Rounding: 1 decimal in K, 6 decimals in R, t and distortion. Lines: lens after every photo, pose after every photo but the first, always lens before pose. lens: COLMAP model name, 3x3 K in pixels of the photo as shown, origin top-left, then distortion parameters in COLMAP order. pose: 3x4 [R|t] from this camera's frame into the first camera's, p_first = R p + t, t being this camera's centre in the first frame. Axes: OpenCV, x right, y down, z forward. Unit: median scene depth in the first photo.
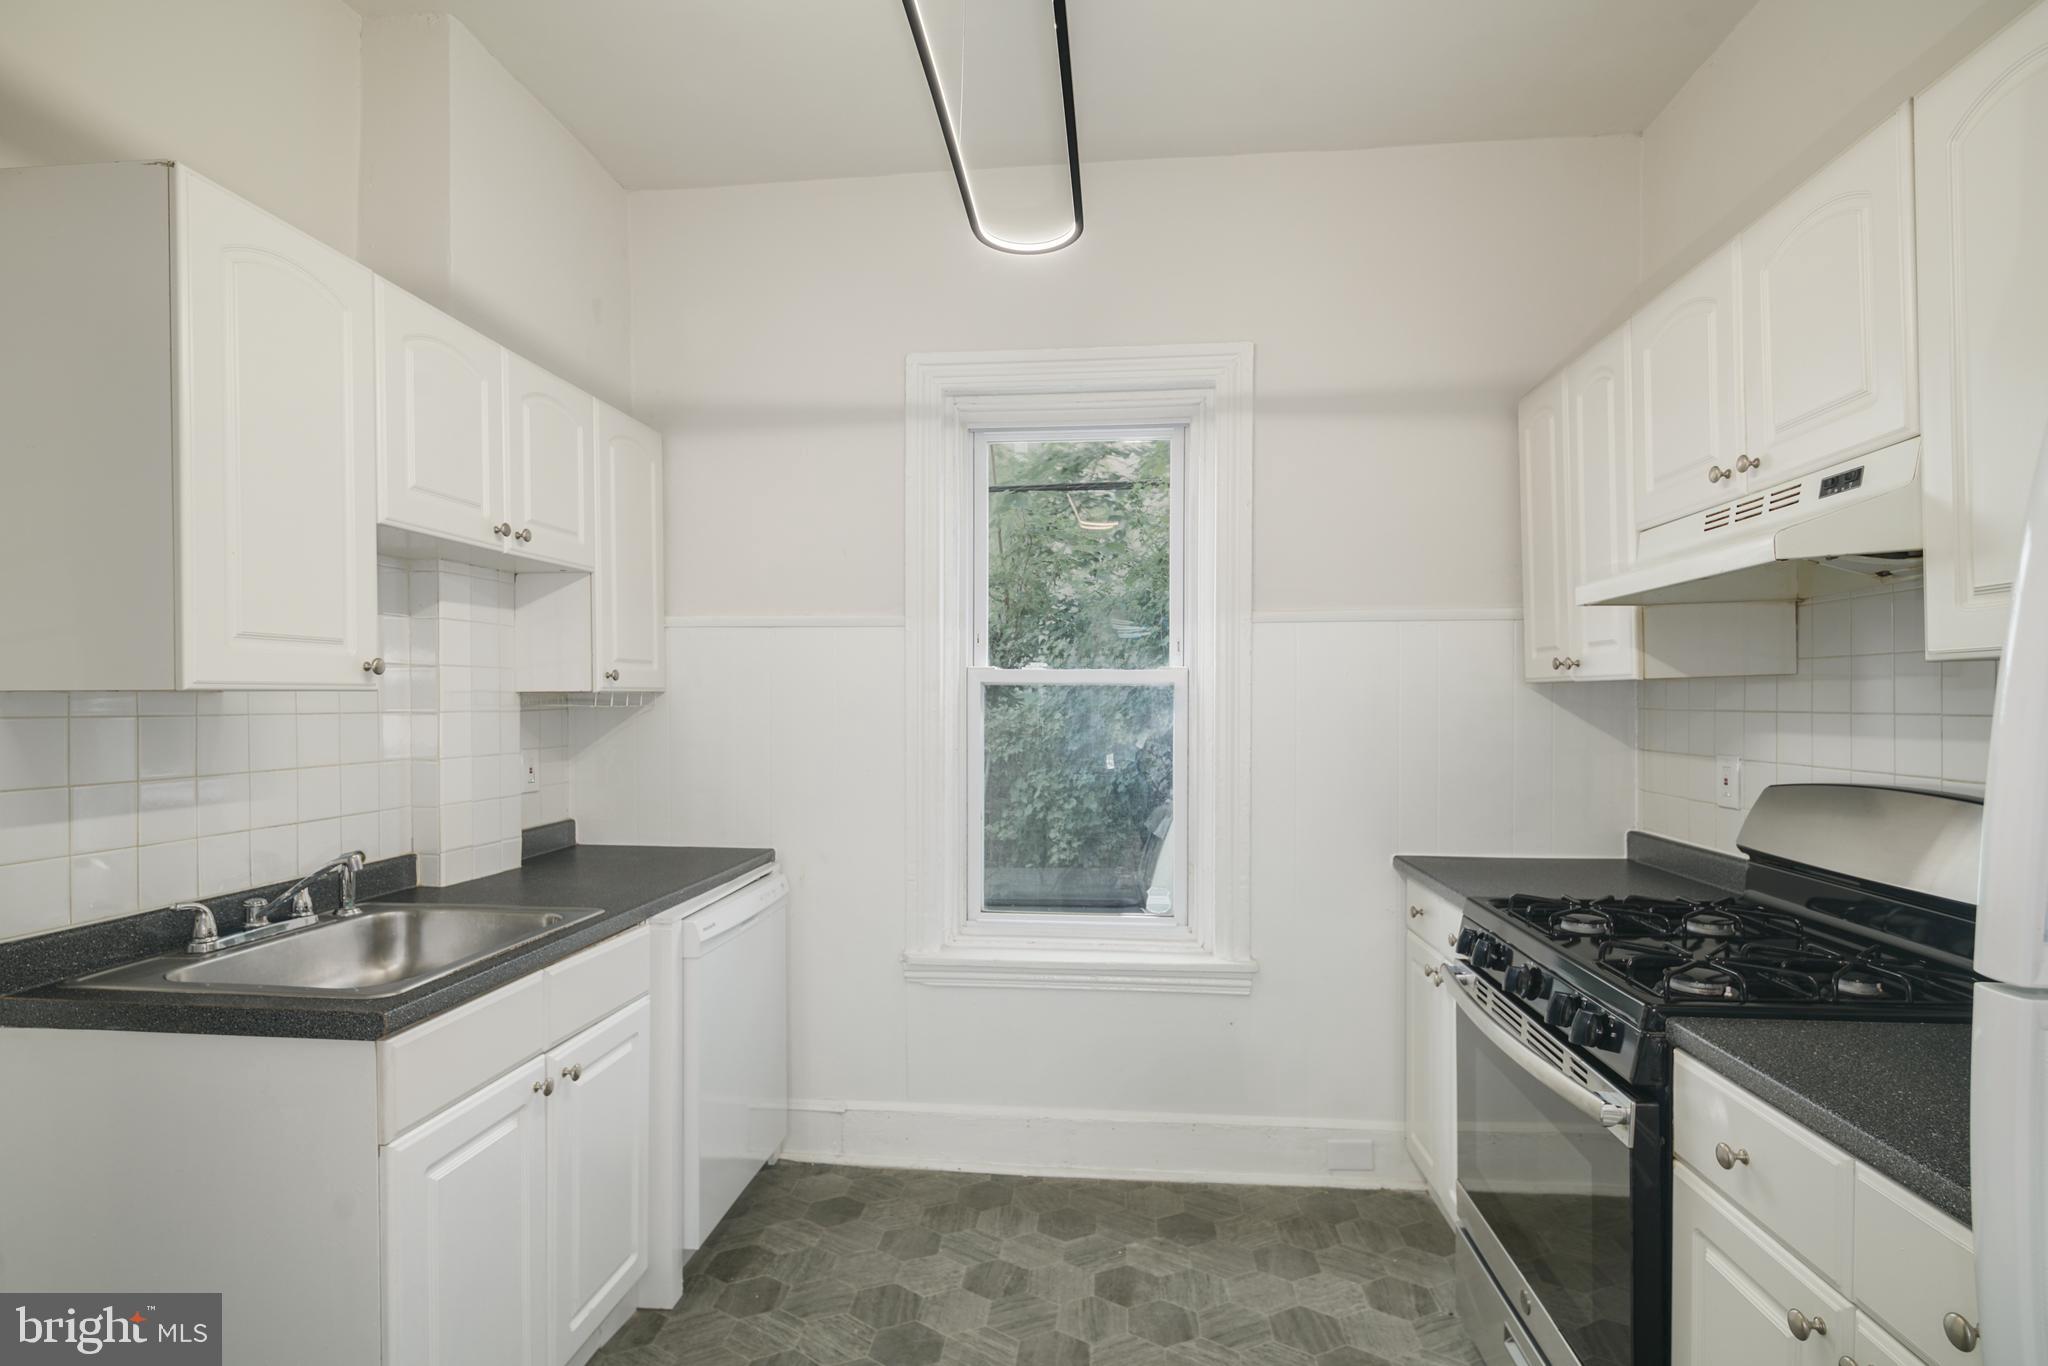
lens RADIAL K [[1014.5, 0, 1034.9], [0, 1014.5, 706.9], [0, 0, 1]] dist [0.000362, -0.000857]
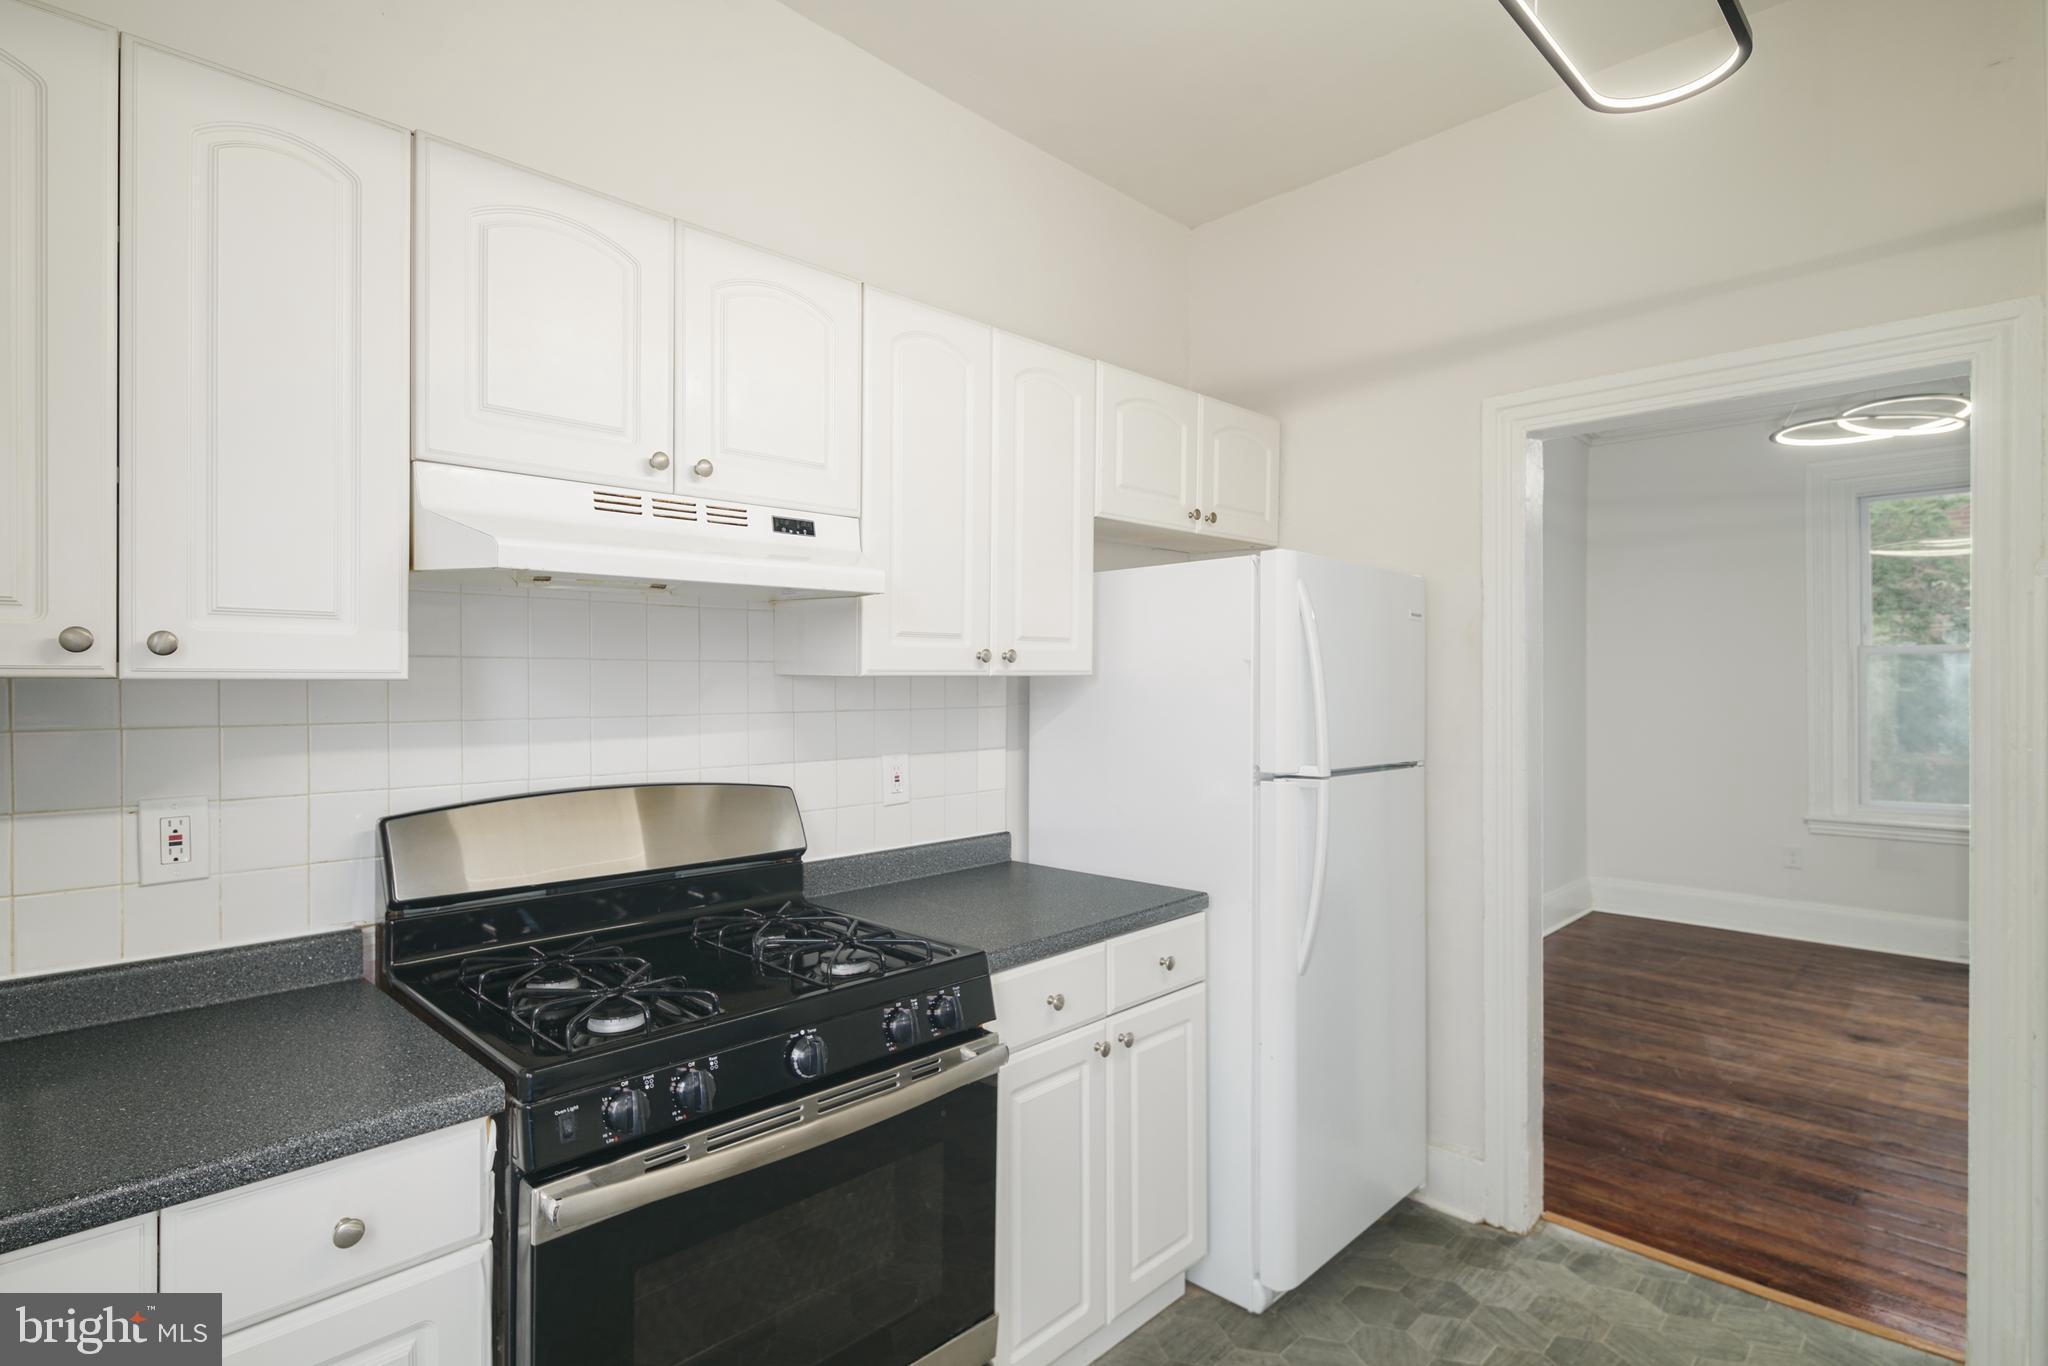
lens RADIAL K [[999.1, 0, 1024.0], [0, 999.1, 683.0], [0, 0, 1]] dist [0.000891, -0.000680]
pose [[-0.774353, -0.001604, 0.632752, -0.117669], [0.003626, 0.999969, 0.006973, -0.026262], [-0.632743, 0.007694, -0.774323, 1.146869]]
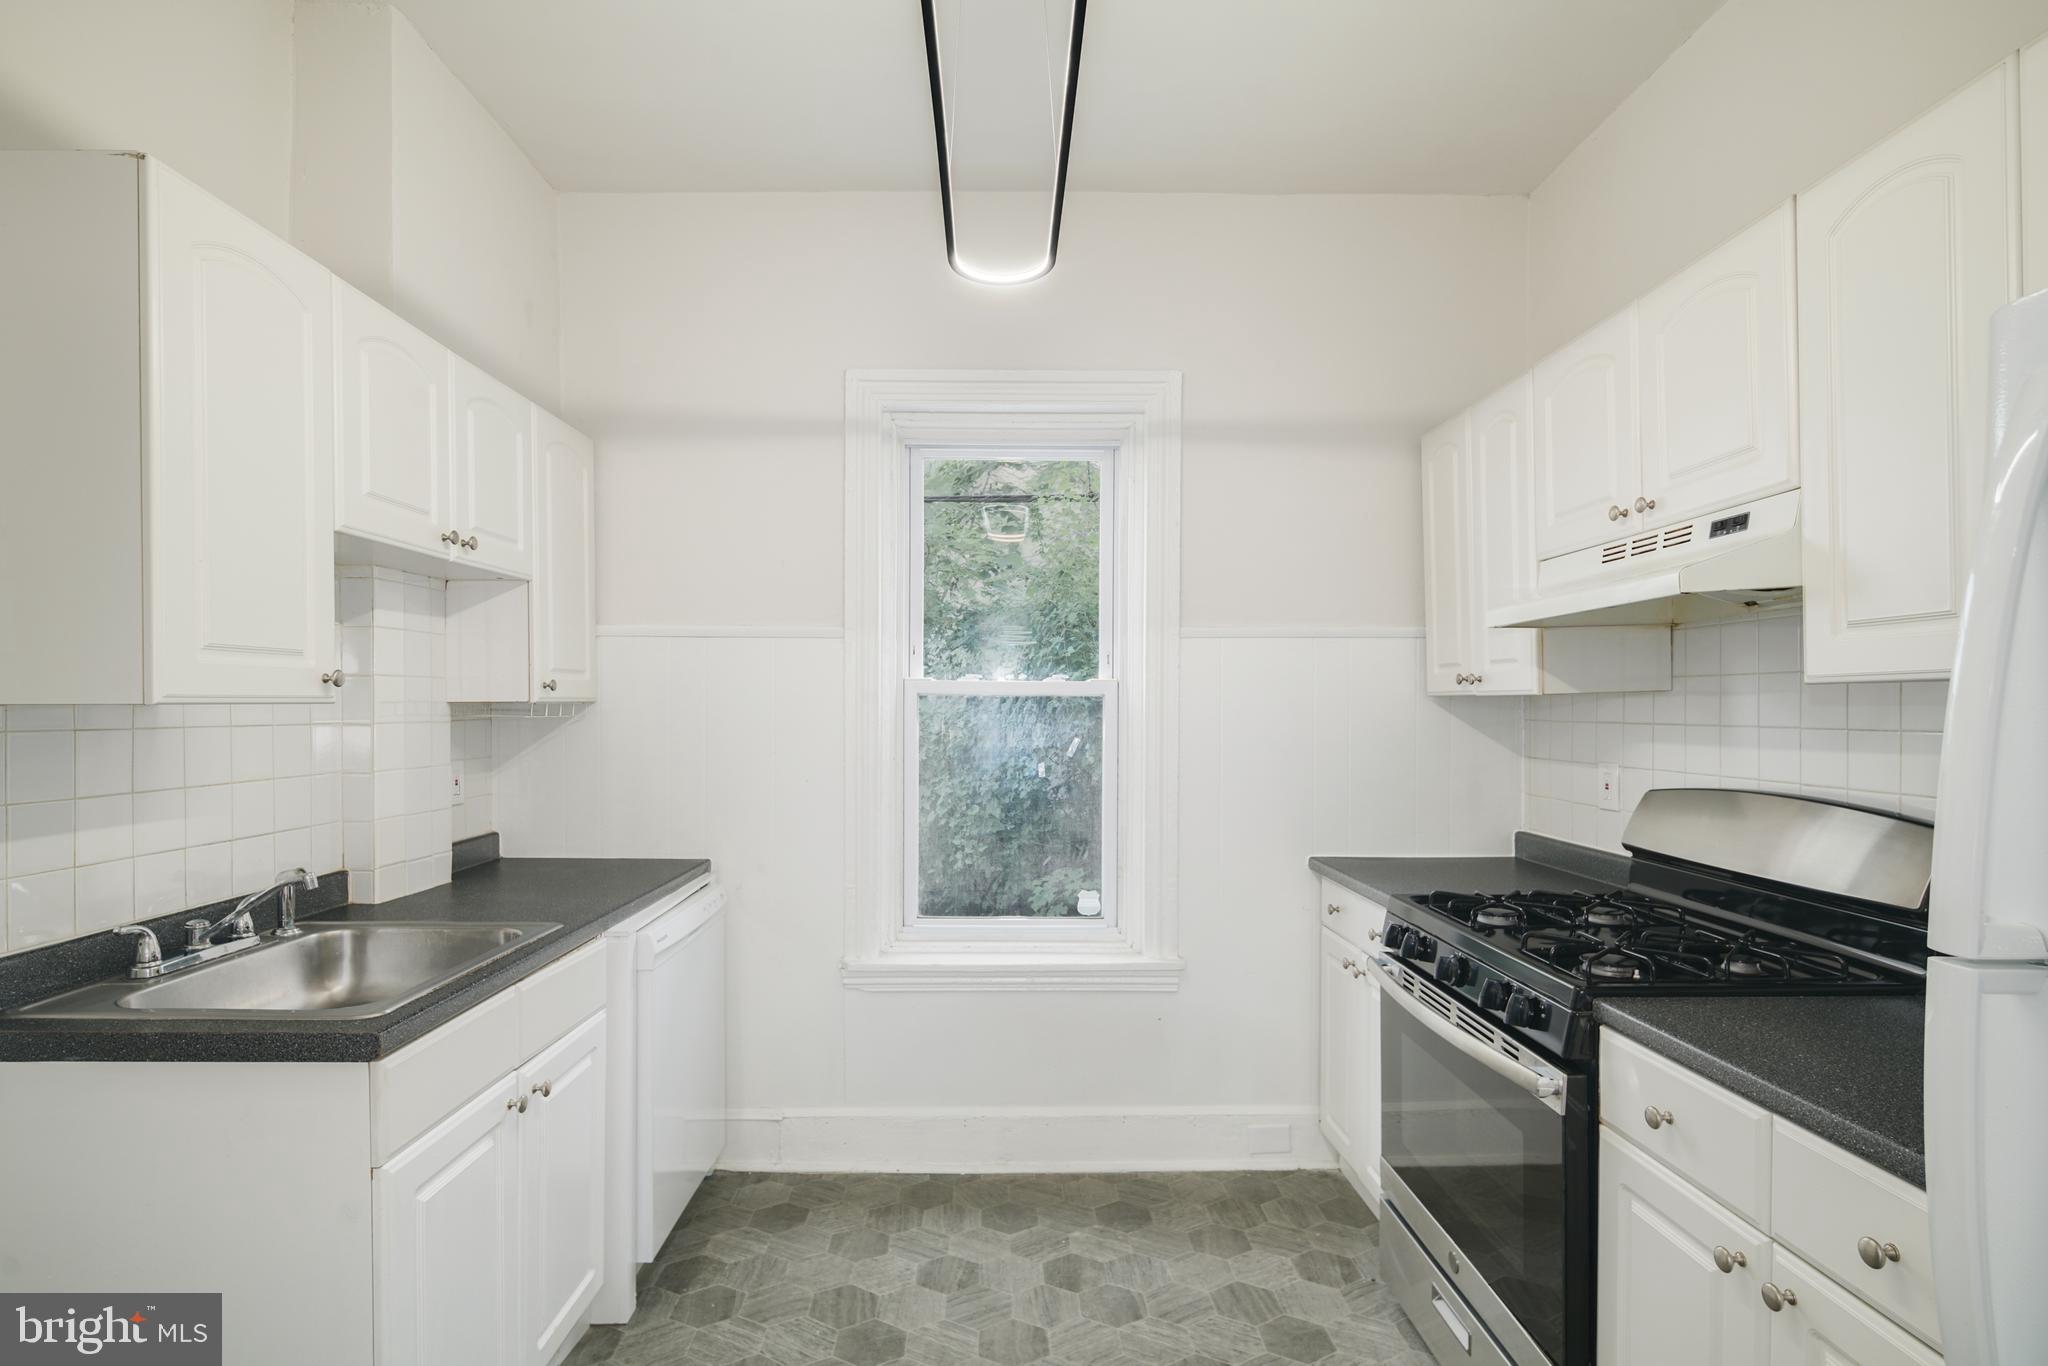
lens RADIAL K [[1006.1, 0, 1020.2], [0, 1006.1, 712.5], [0, 0, 1]] dist [0.000625, -0.000640]
pose [[0.993734, 0.001460, 0.111760, -0.081160], [-0.001447, 0.999999, -0.000202, -0.006137], [-0.111760, 0.000039, 0.993735, -0.023666]]
